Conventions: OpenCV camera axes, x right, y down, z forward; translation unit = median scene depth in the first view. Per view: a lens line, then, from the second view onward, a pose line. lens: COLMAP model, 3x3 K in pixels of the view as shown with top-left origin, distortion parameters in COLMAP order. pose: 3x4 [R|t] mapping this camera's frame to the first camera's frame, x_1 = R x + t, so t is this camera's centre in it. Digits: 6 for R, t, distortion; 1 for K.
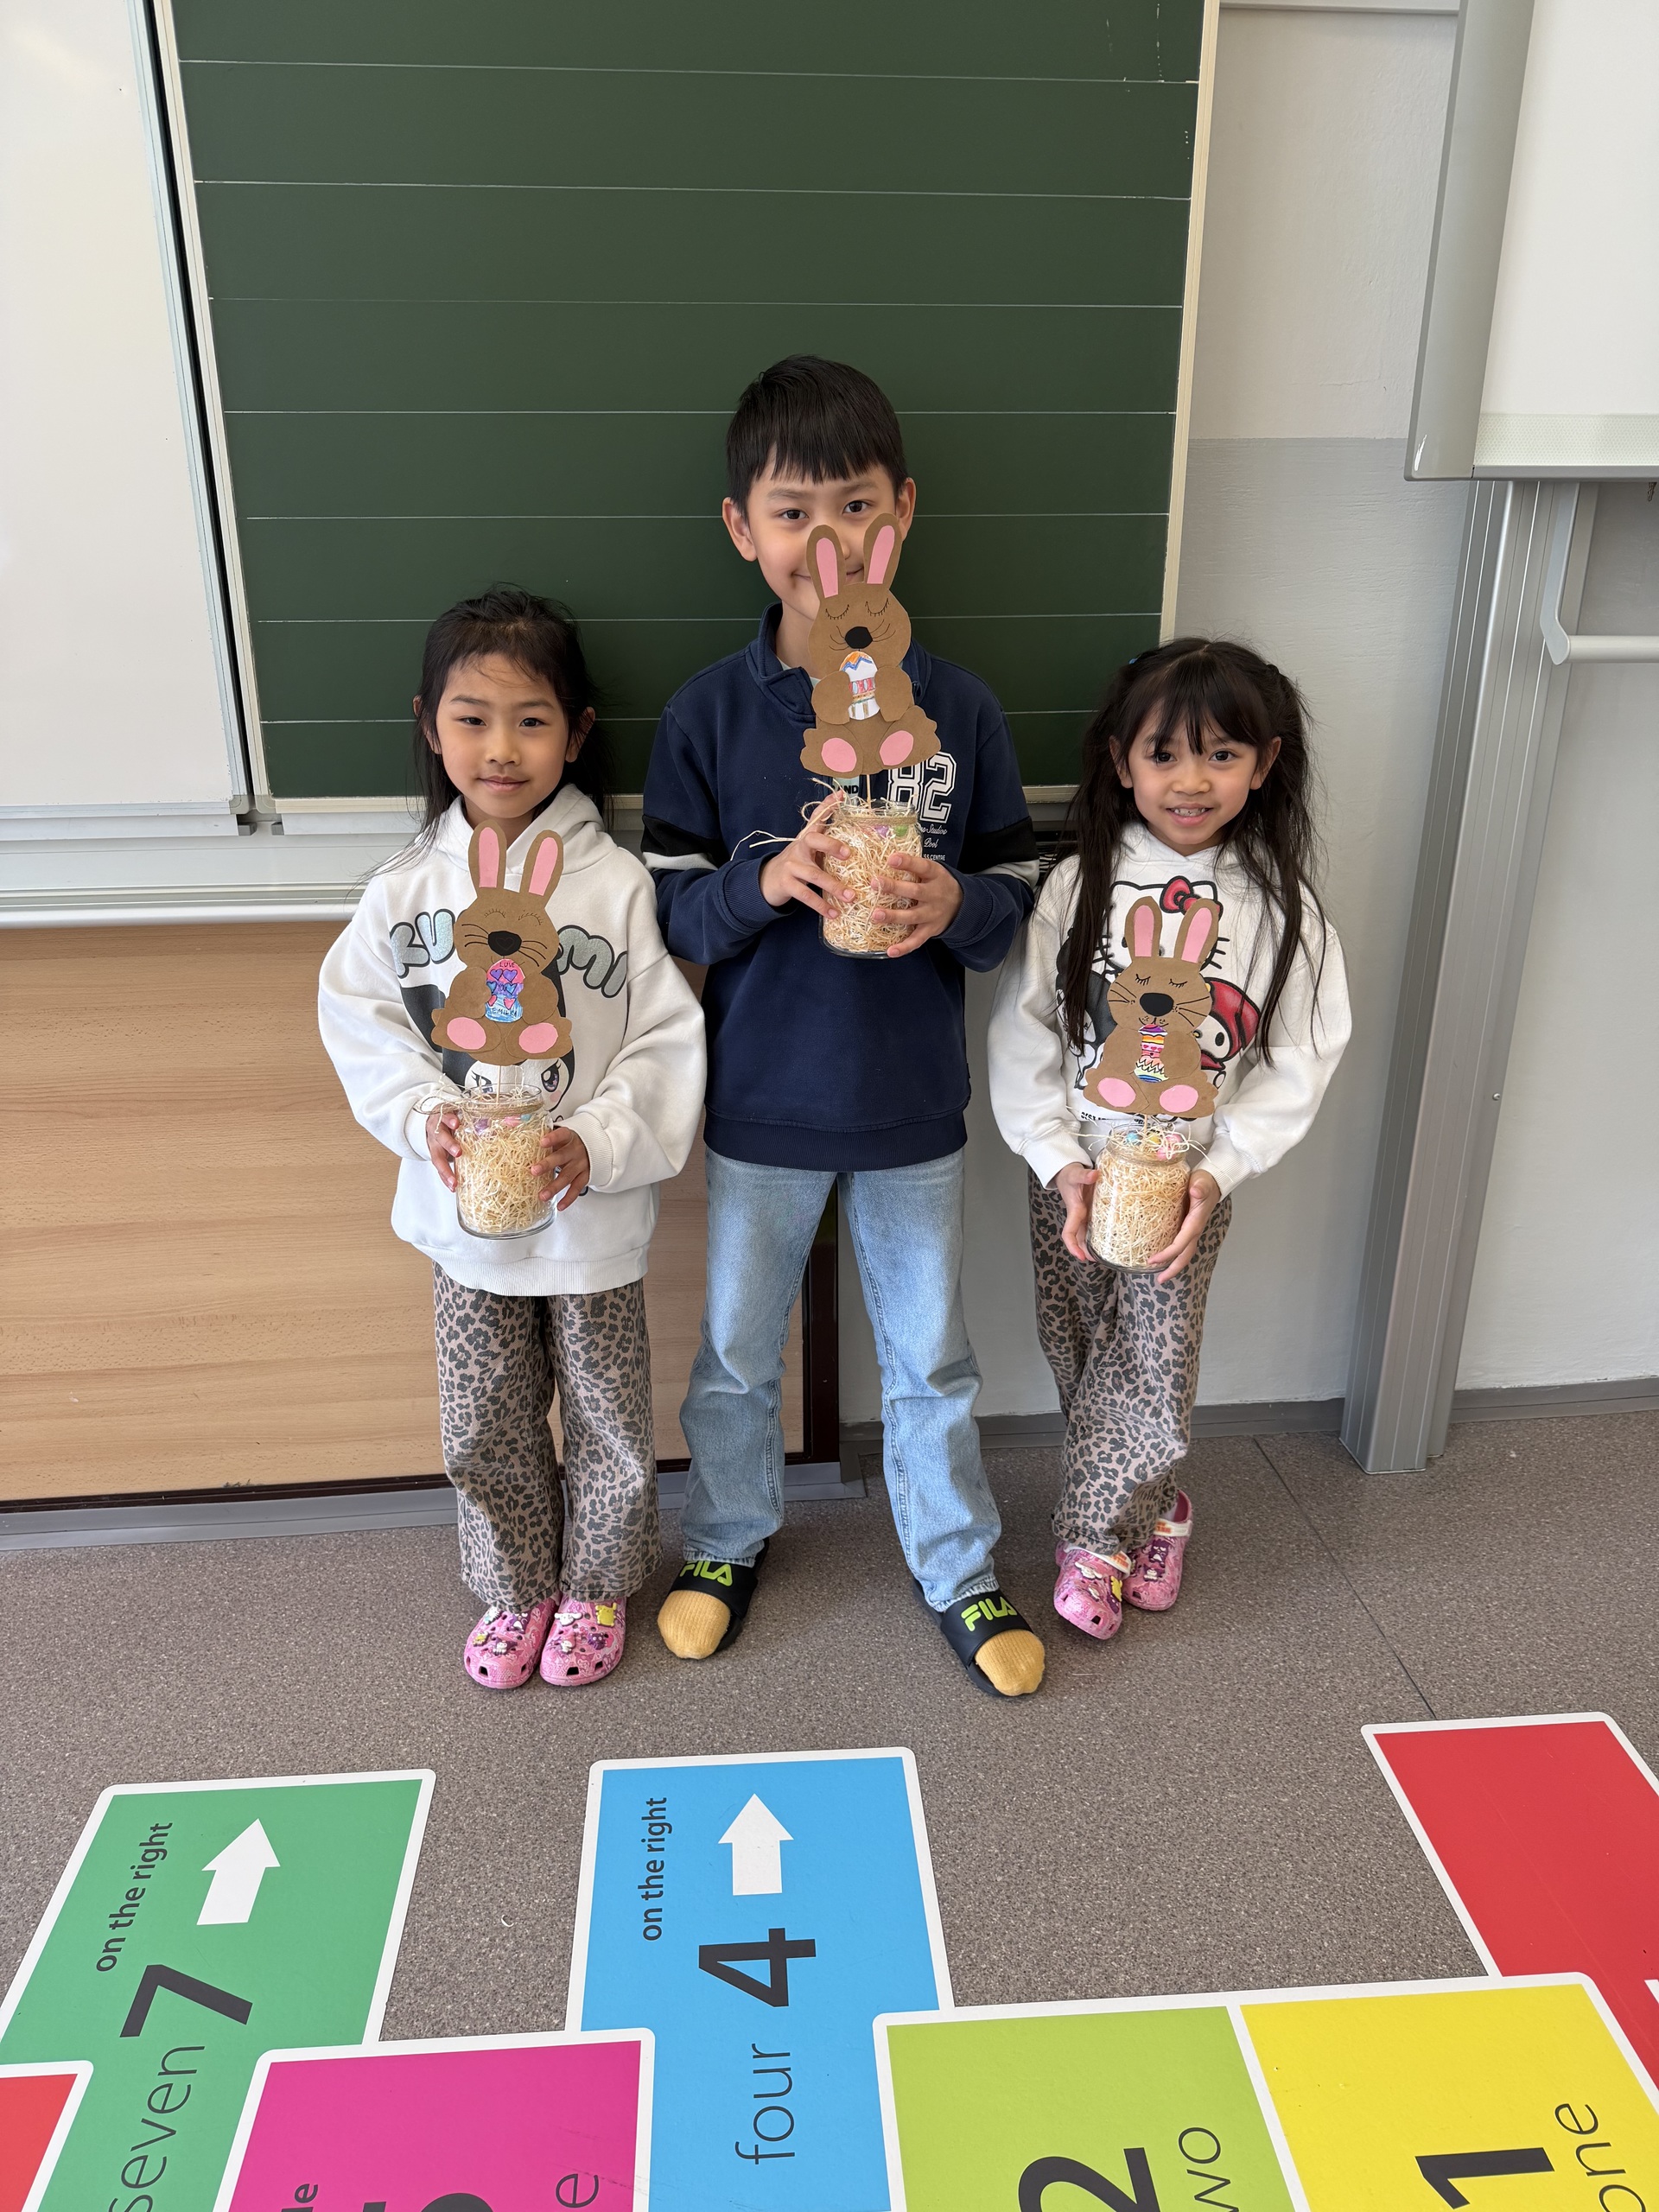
lens RADIAL K [[1554.7, 0, 828.2], [0, 1554.7, 1111.5], [0, 0, 1]] dist [0.003890, -0.012995]
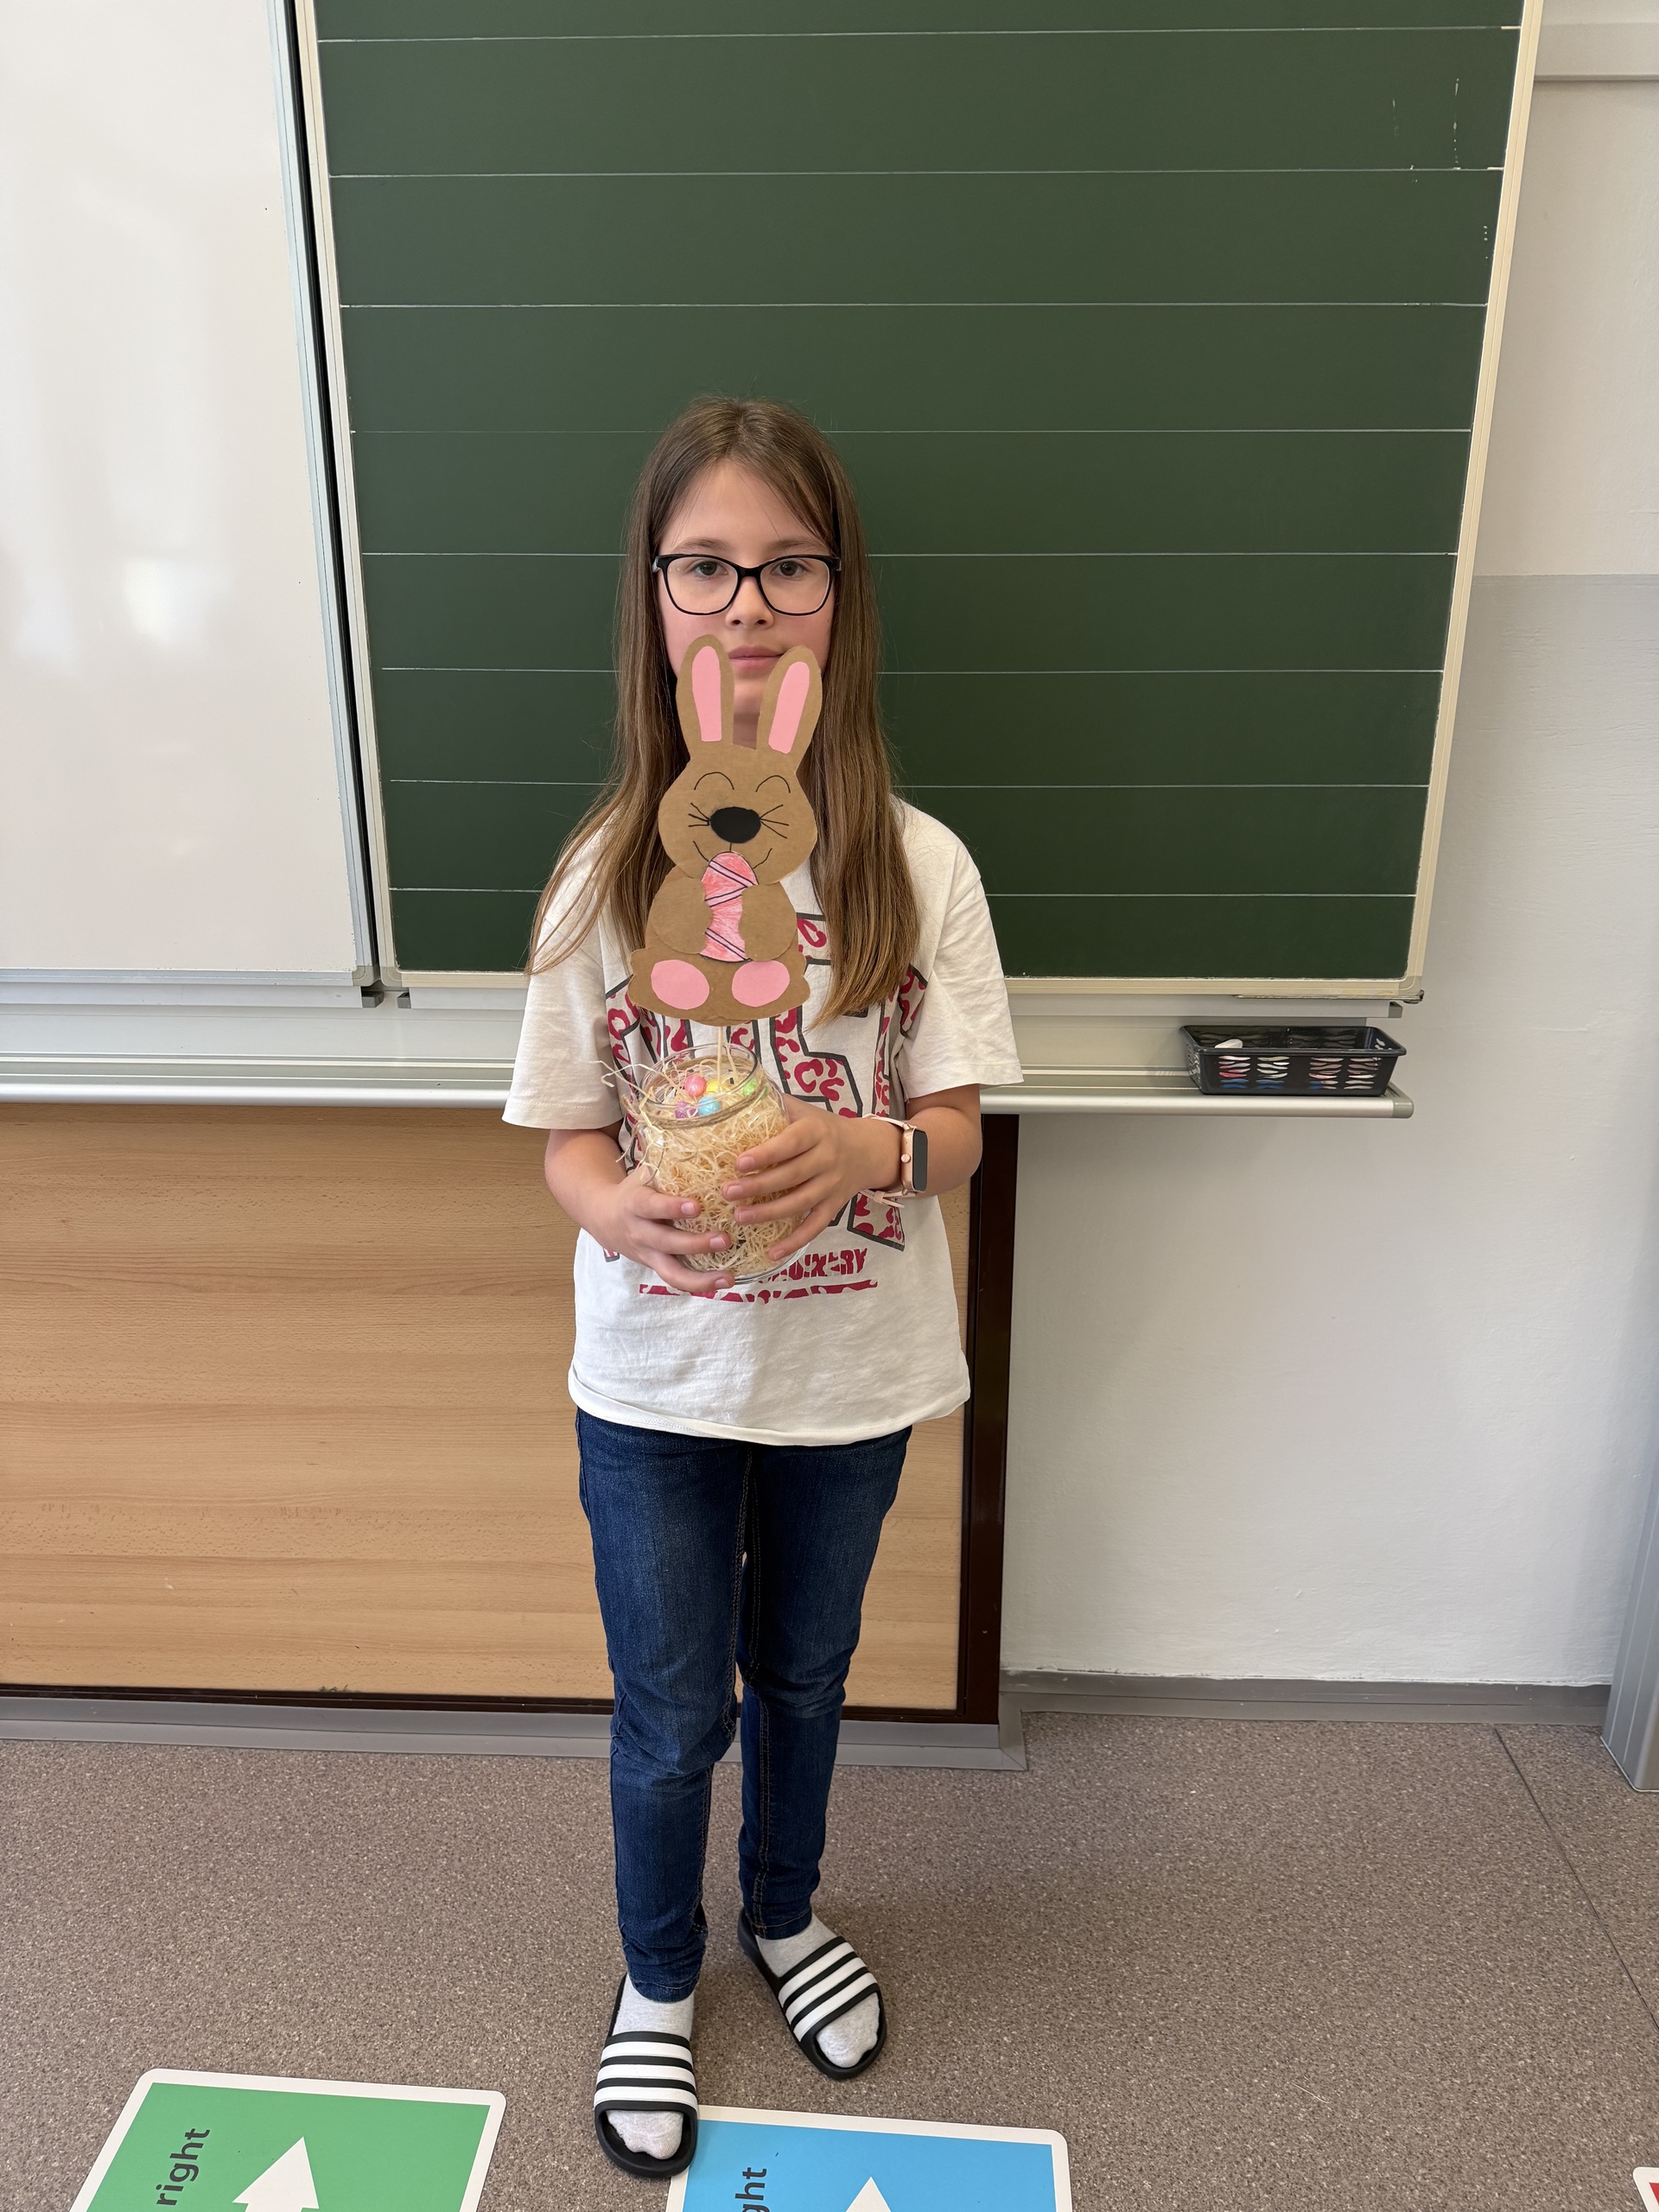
lens RADIAL K [[1559.5, 0, 826.9], [0, 1559.5, 1107.8], [0, 0, 1]] dist [-0.000876, -0.008917]
pose [[0.991125, 0.047082, -0.124316, 0.005850], [-0.052344, 0.997851, -0.039403, -0.097417], [0.122194, 0.045560, 0.991460, 0.136617]]
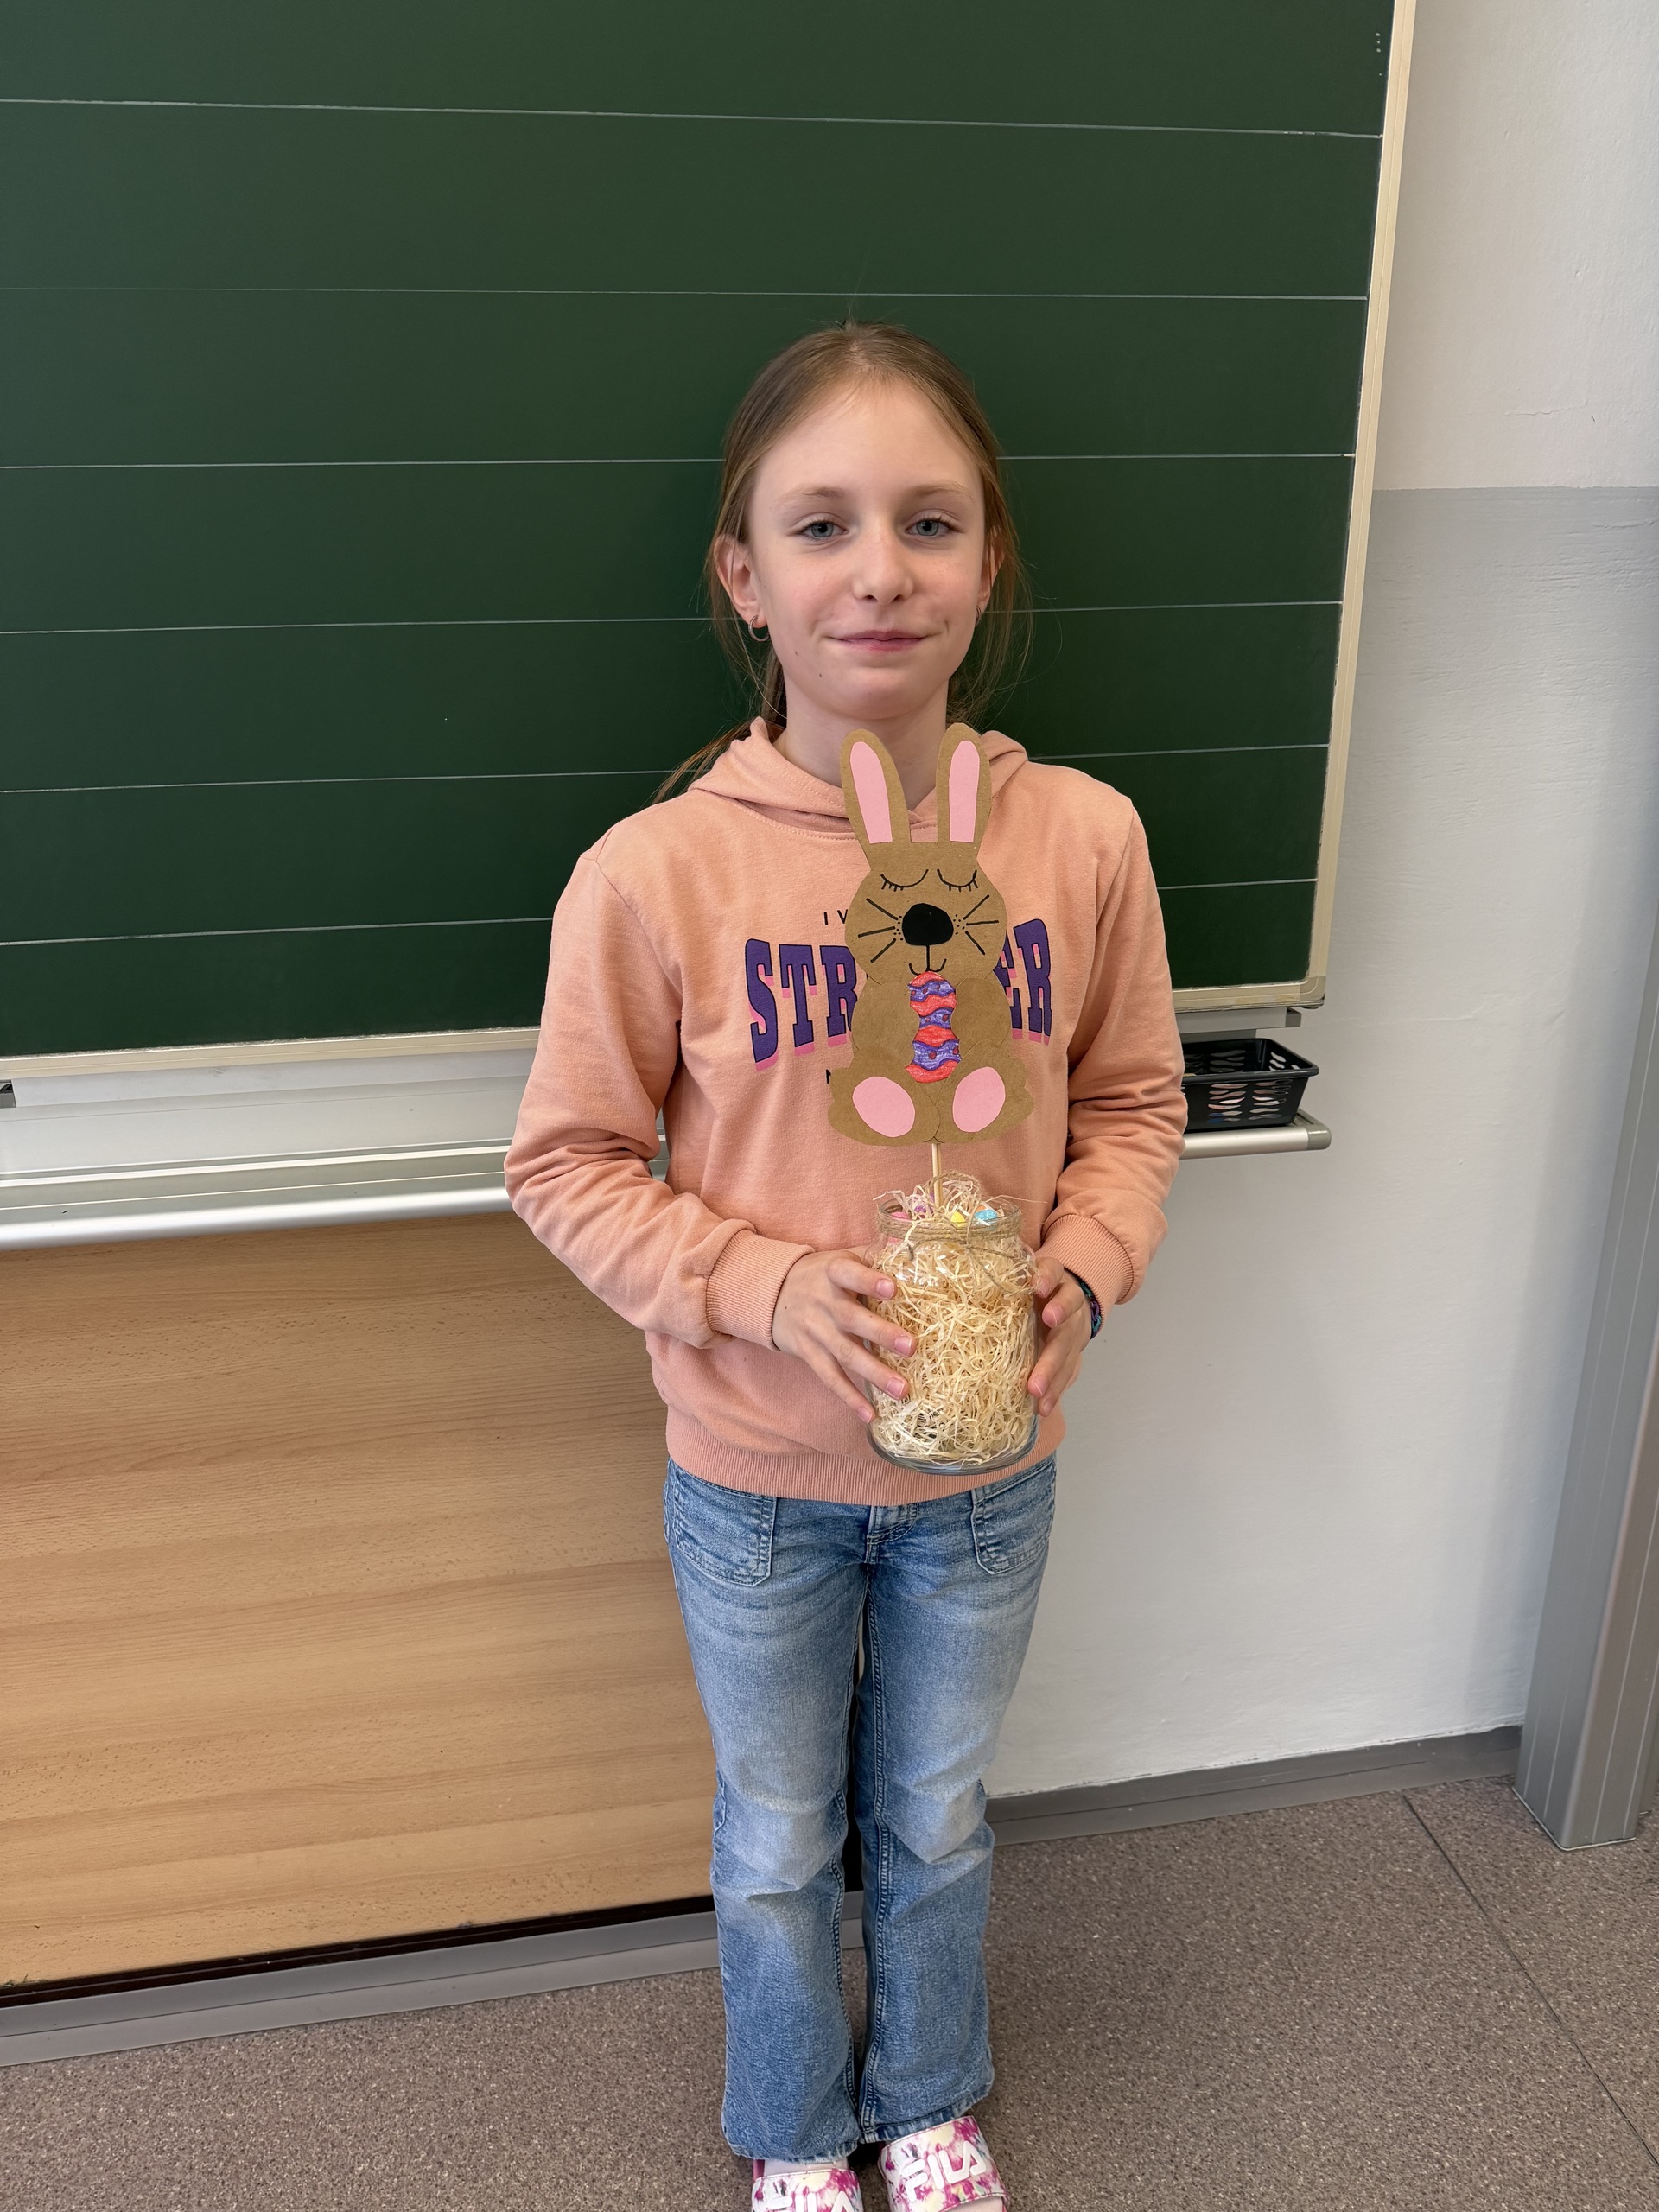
lens RADIAL K [[1564.8, 0, 823.6], [0, 1564.8, 1102.7], [0, 0, 1]] dist [-0.011645, -0.000683]
pose [[0.998205, -0.030681, 0.051440, -0.046794], [0.032097, 0.999122, -0.026933, -0.152109], [-0.050568, 0.028536, 0.998313, 0.332429]]
